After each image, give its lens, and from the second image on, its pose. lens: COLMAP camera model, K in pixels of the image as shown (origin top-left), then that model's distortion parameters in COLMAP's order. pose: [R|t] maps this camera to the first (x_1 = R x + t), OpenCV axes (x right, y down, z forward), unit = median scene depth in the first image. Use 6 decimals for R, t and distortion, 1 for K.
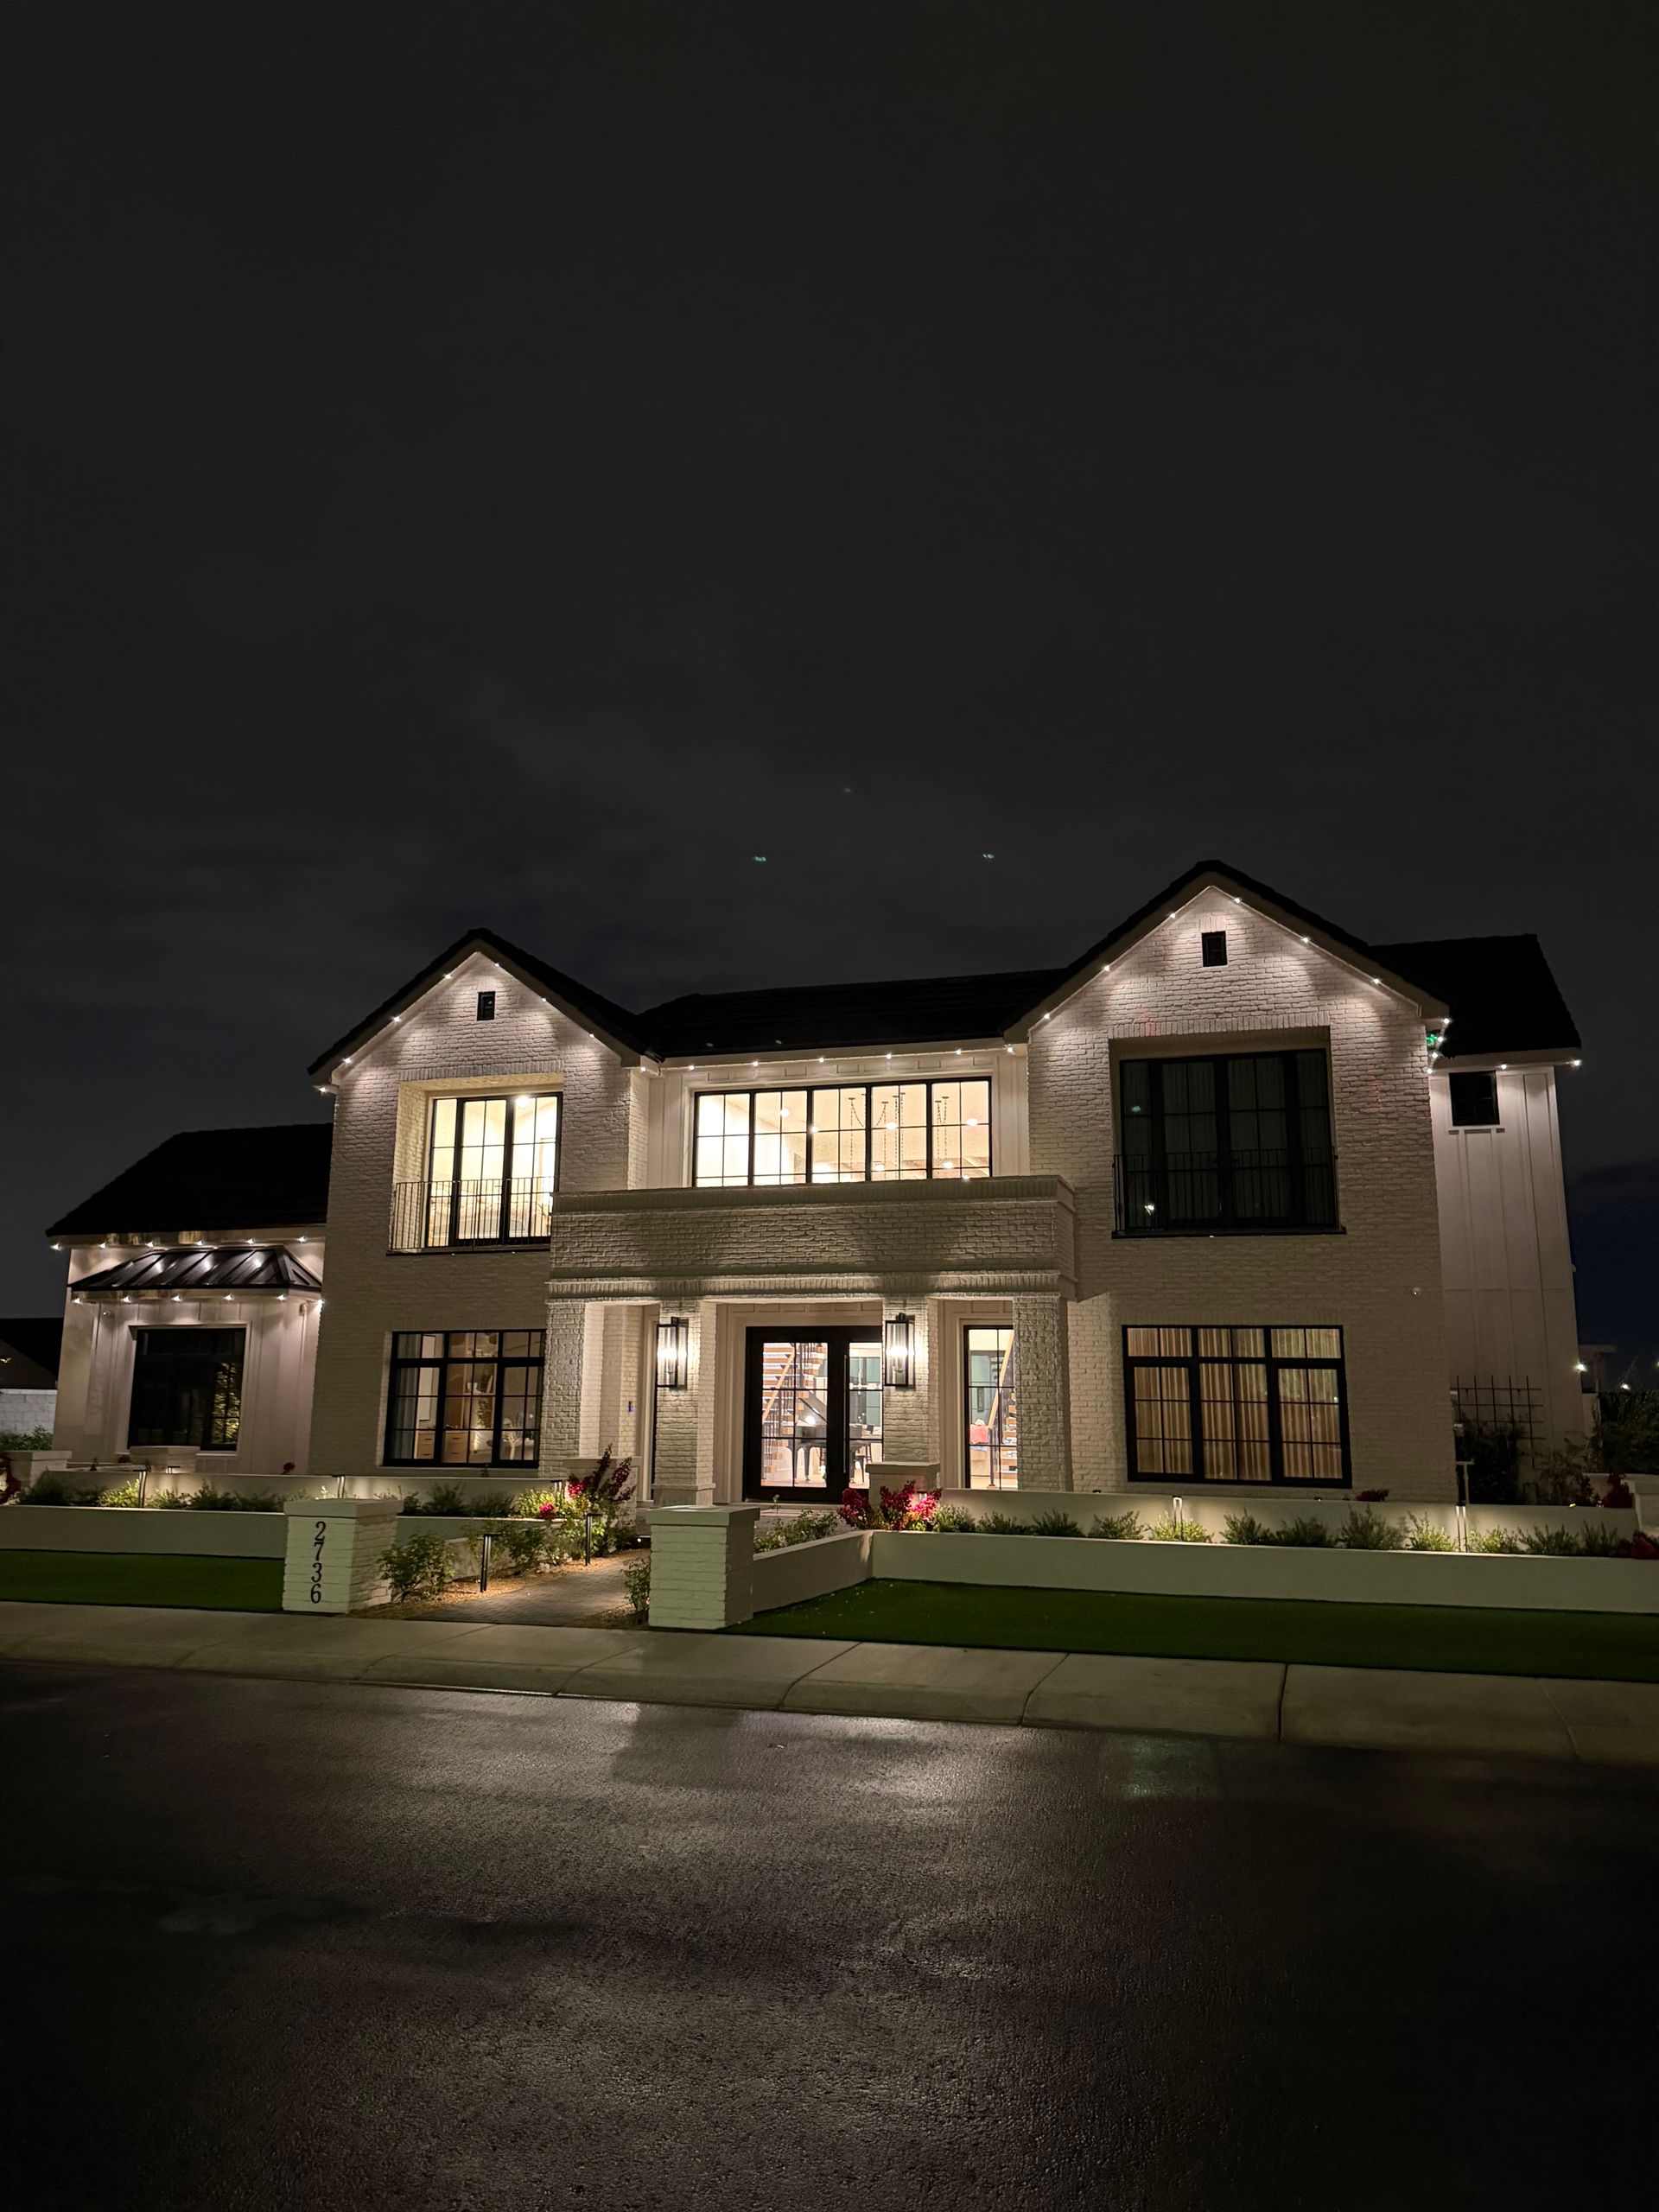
lens RADIAL K [[1549.3, 0, 829.5], [0, 1549.3, 1106.0], [0, 0, 1]] dist [0.122409, -0.176188]
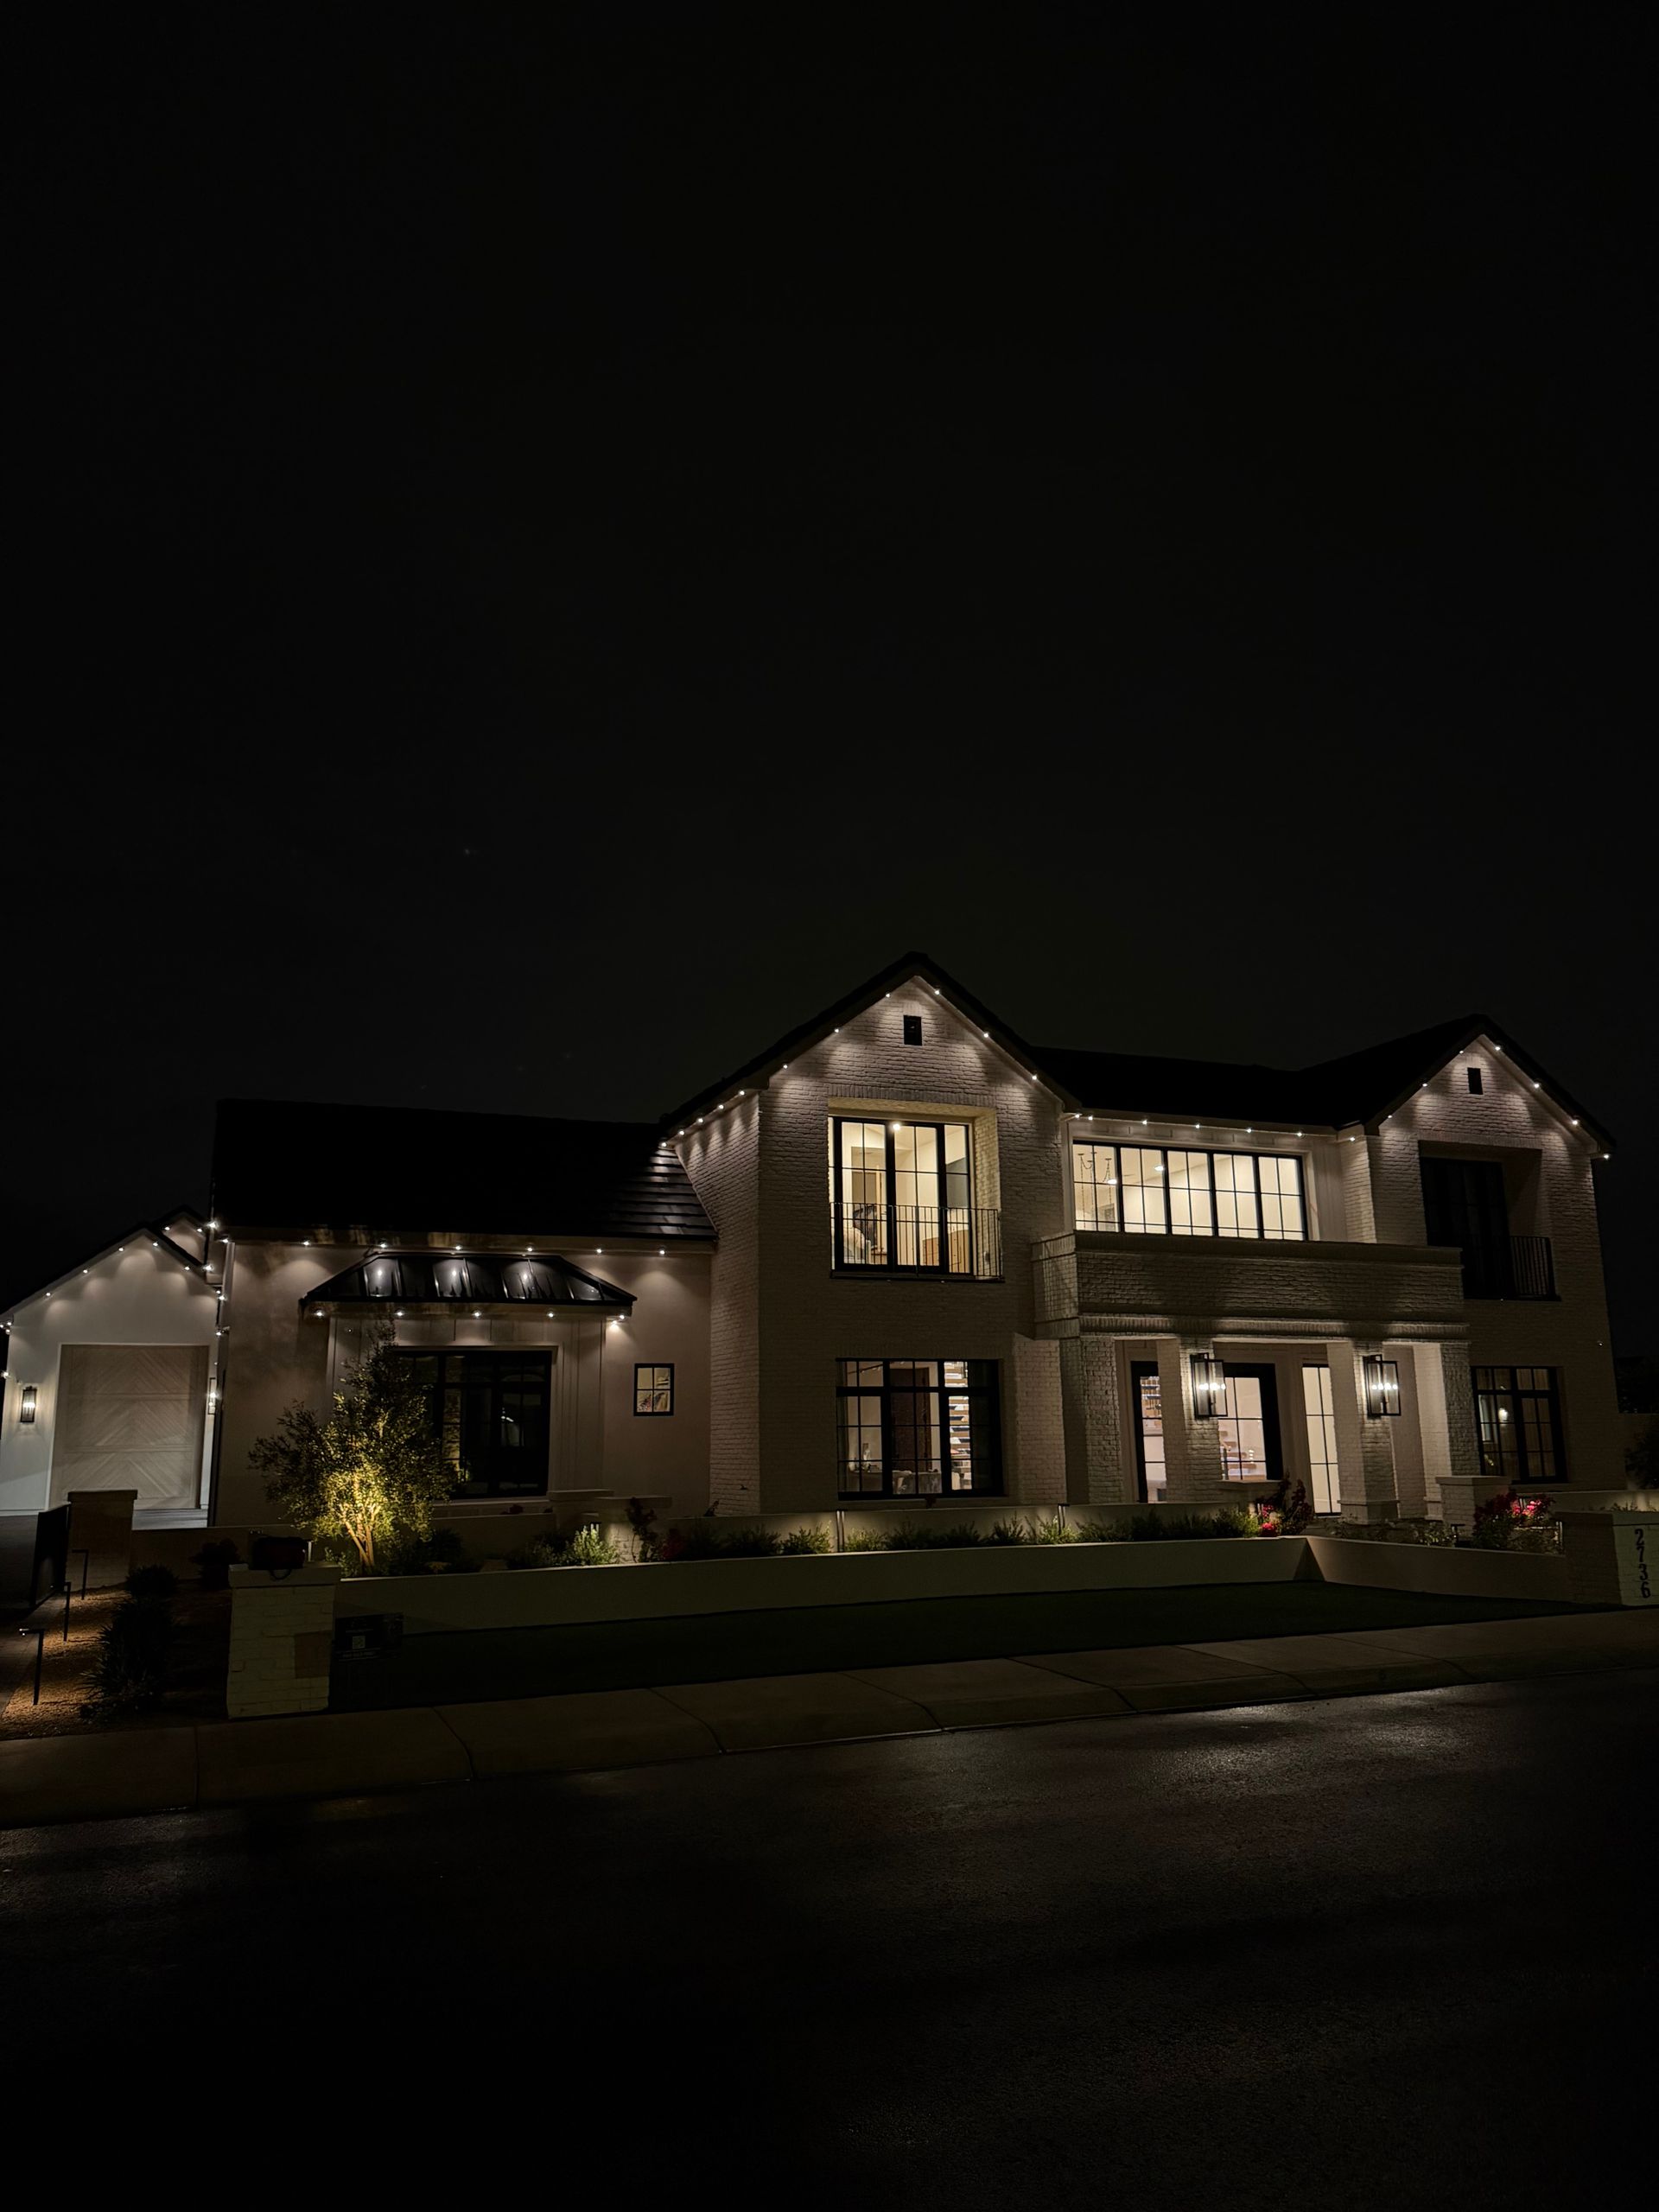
lens RADIAL K [[1549.3, 0, 829.5], [0, 1549.3, 1106.0], [0, 0, 1]] dist [0.122409, -0.176188]
pose [[0.767685, 0.114541, 0.630507, -0.915503], [-0.102570, 0.993174, -0.055539, 0.045373], [-0.632565, -0.022035, 0.774194, 0.280292]]
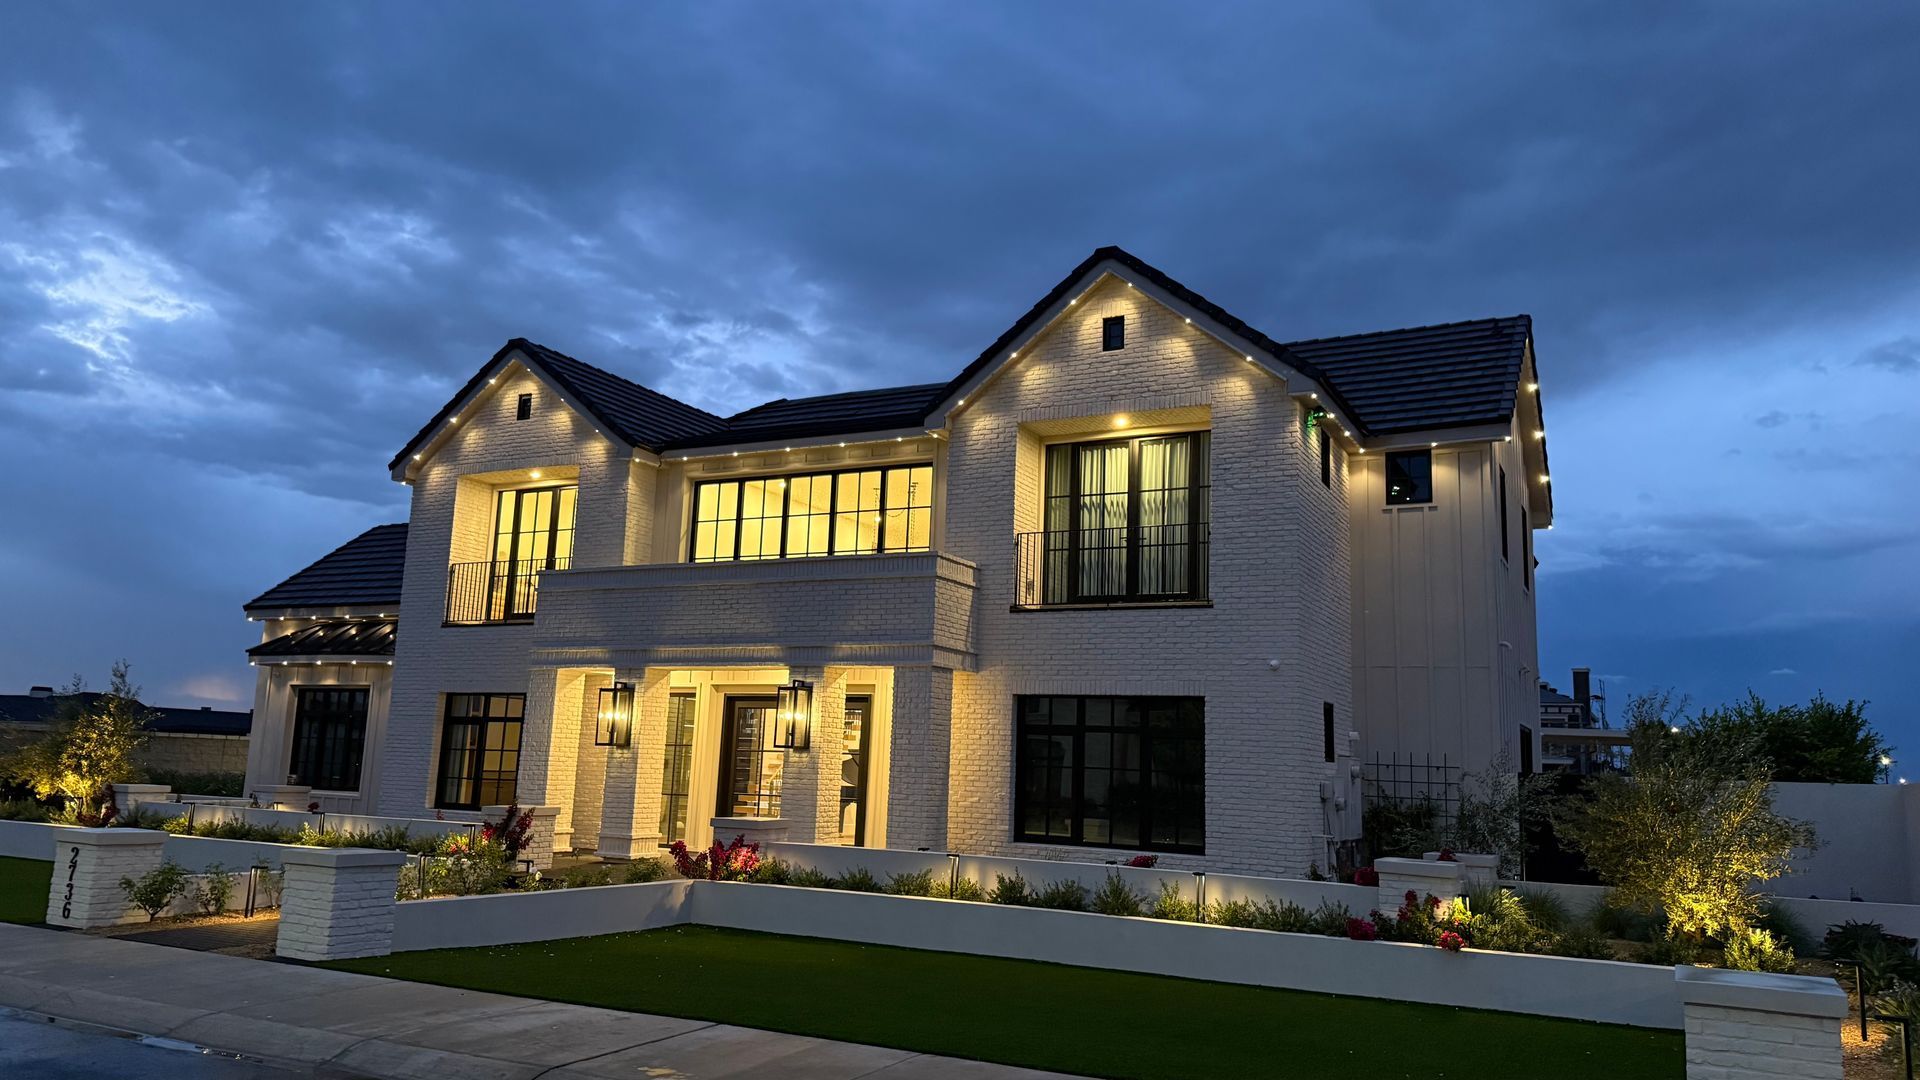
lens RADIAL K [[1351.6, 0, 932.6], [0, 1351.6, 536.4], [0, 0, 1]] dist [0.088797, -0.074486]
pose [[0.981139, -0.003579, -0.193268, 0.272343], [0.006413, 0.999881, 0.014040, 0.018321], [0.193195, -0.015015, 0.981045, 0.087192]]
